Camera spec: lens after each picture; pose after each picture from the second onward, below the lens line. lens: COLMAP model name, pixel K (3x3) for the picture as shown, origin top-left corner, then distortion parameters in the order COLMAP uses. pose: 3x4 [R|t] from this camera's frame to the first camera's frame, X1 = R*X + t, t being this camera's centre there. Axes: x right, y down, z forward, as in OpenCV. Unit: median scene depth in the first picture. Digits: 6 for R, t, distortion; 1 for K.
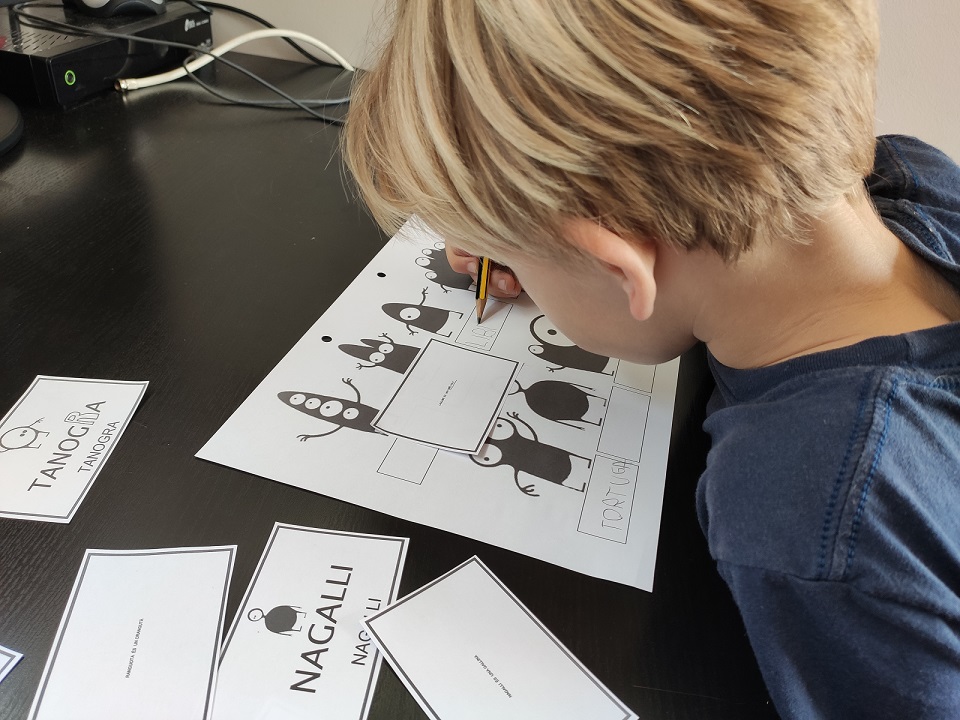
lens RADIAL K [[727.2, 0, 487.5], [0, 727.2, 351.5], [0, 0, 1]] dist [0.010894, -0.045284]
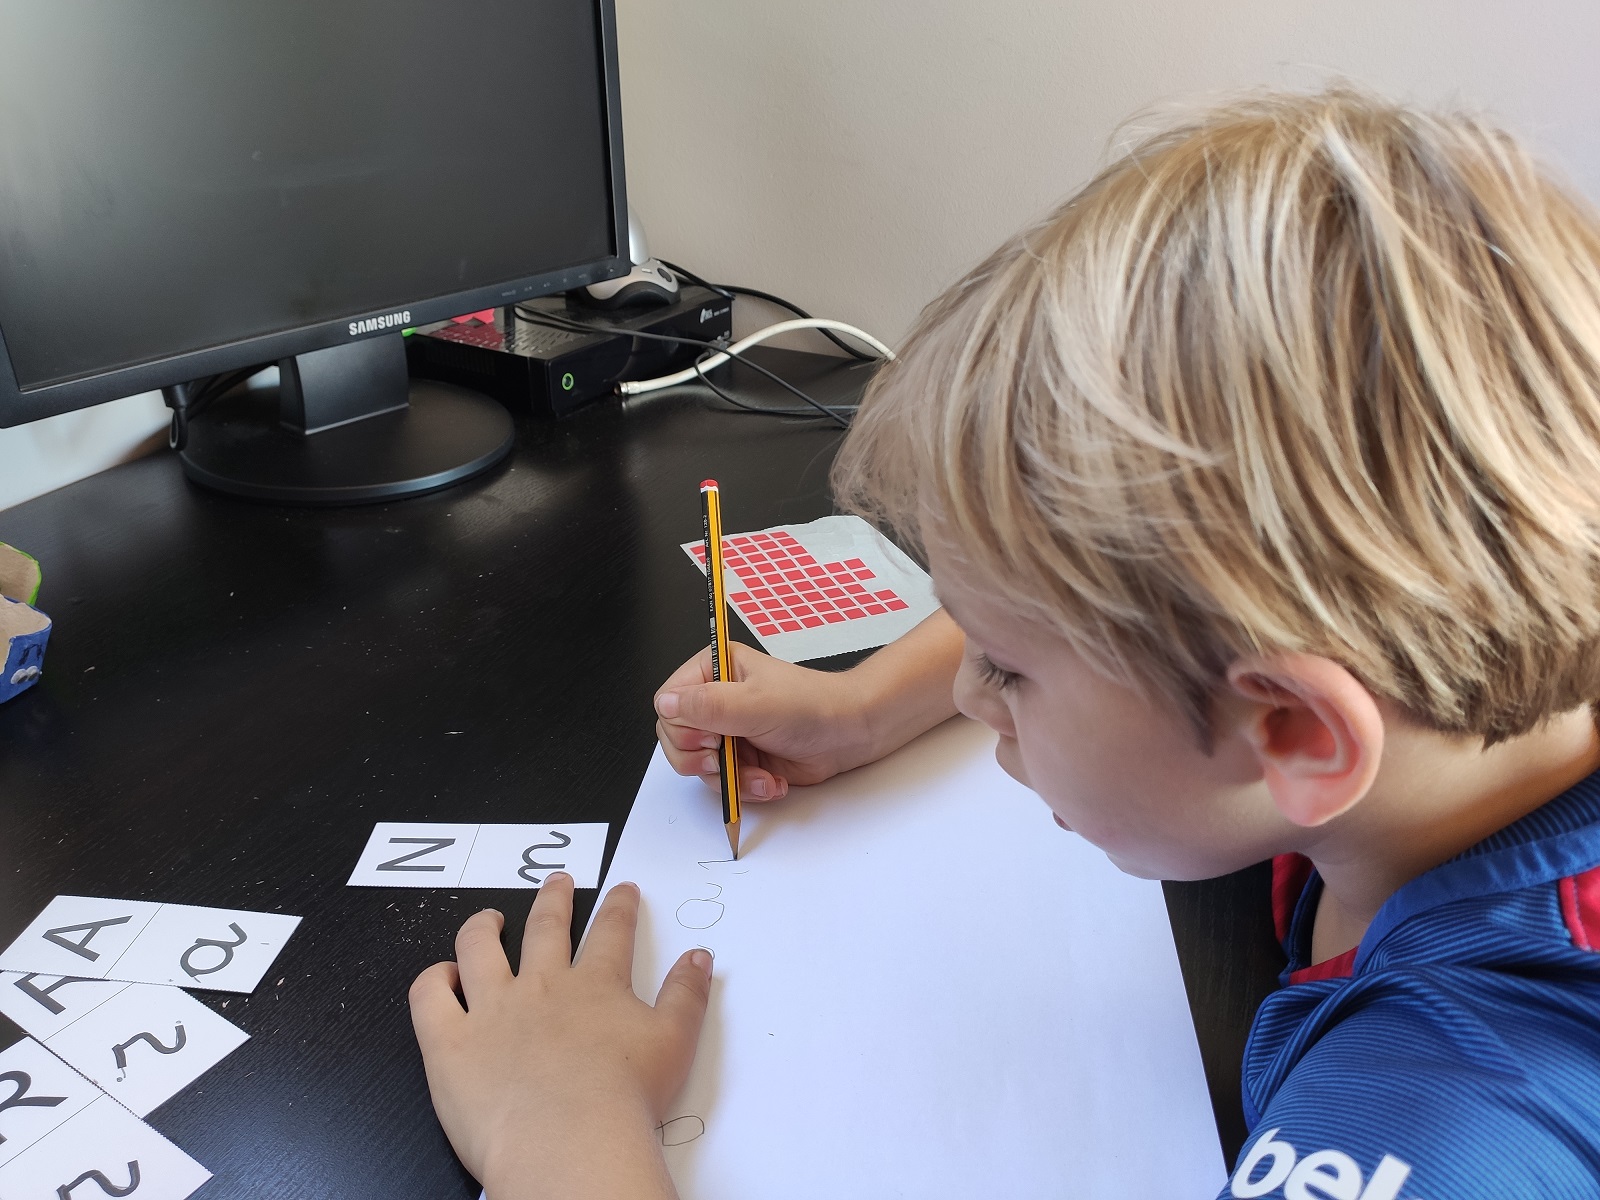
lens RADIAL K [[1212.0, 0, 839.0], [0, 1212.0, 592.6], [0, 0, 1]] dist [0.010894, -0.045284]
pose [[0.966914, 0.030041, -0.253329, 0.092121], [-0.072507, 0.984450, -0.160004, 0.064711], [0.244582, 0.173078, 0.954056, -0.218077]]
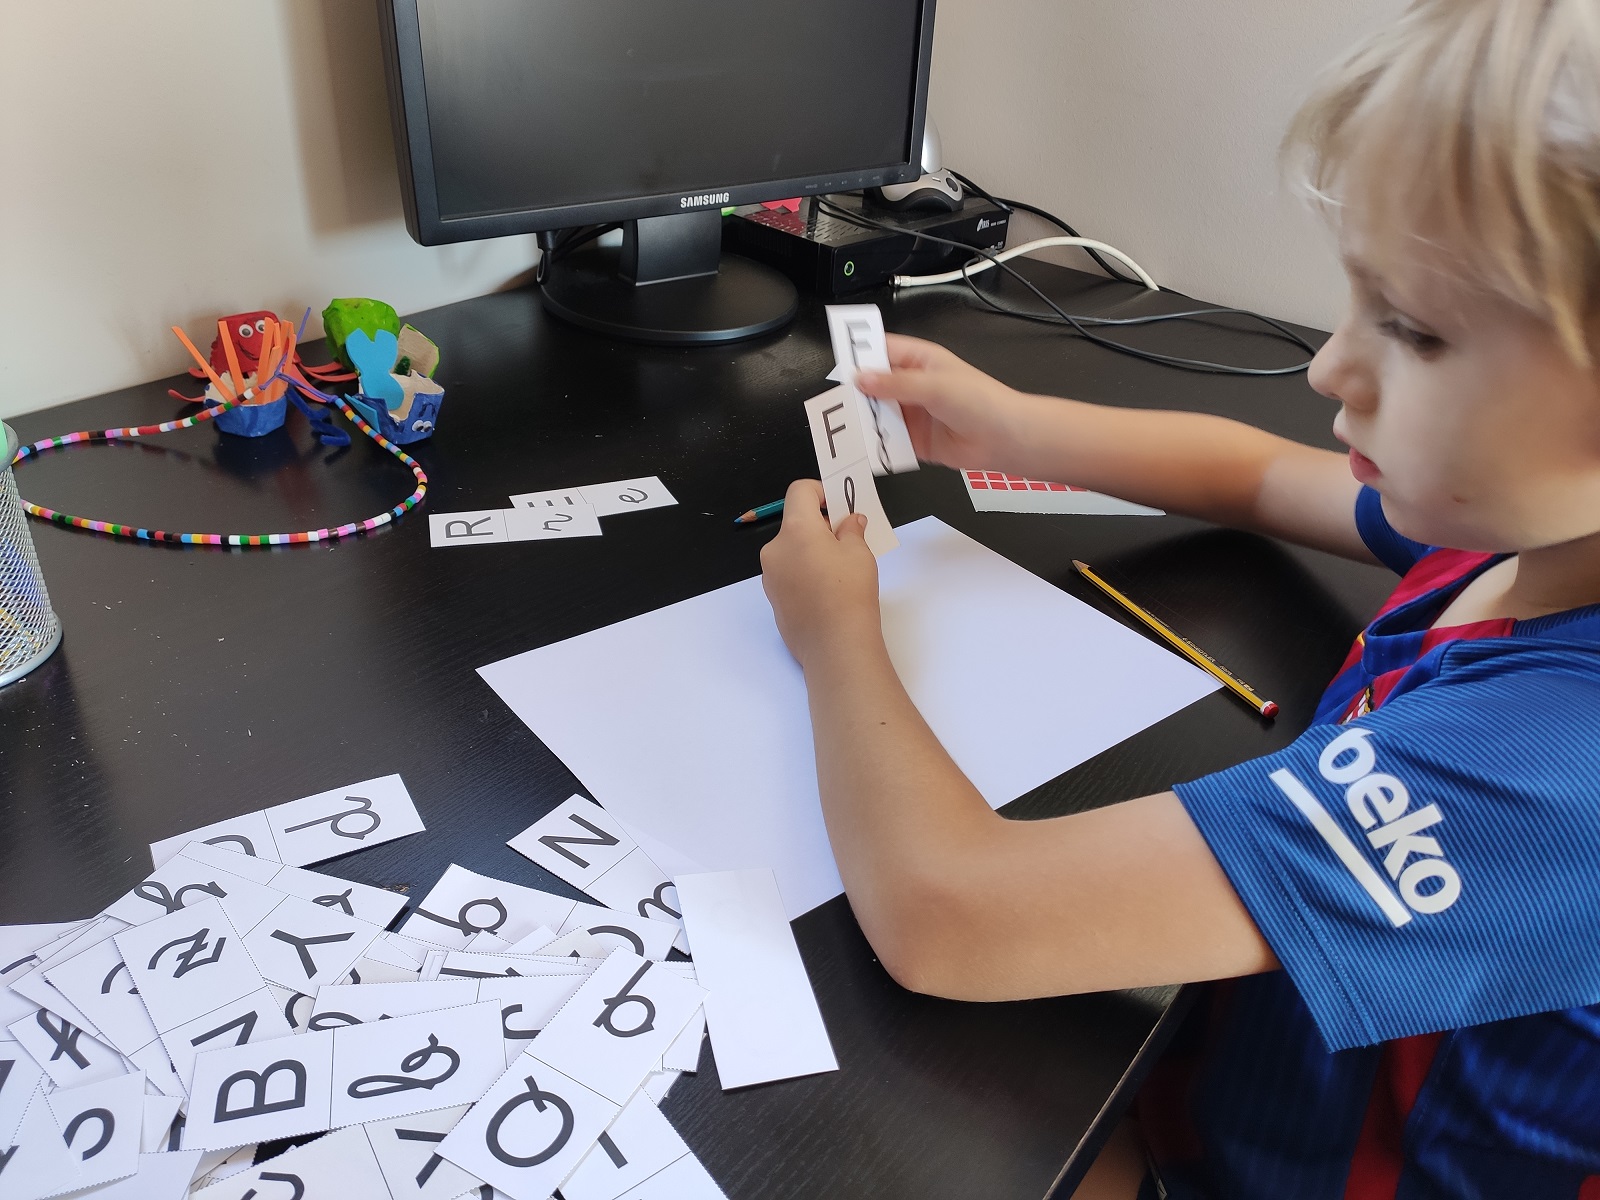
lens RADIAL K [[1212.0, 0, 815.1], [0, 1212.0, 602.8], [0, 0, 1]] dist [0.010894, -0.045284]
pose [[0.857597, 0.210919, -0.469085, 0.234683], [-0.264446, 0.963081, -0.050430, 0.144243], [0.441130, 0.167296, 0.881712, -0.371294]]
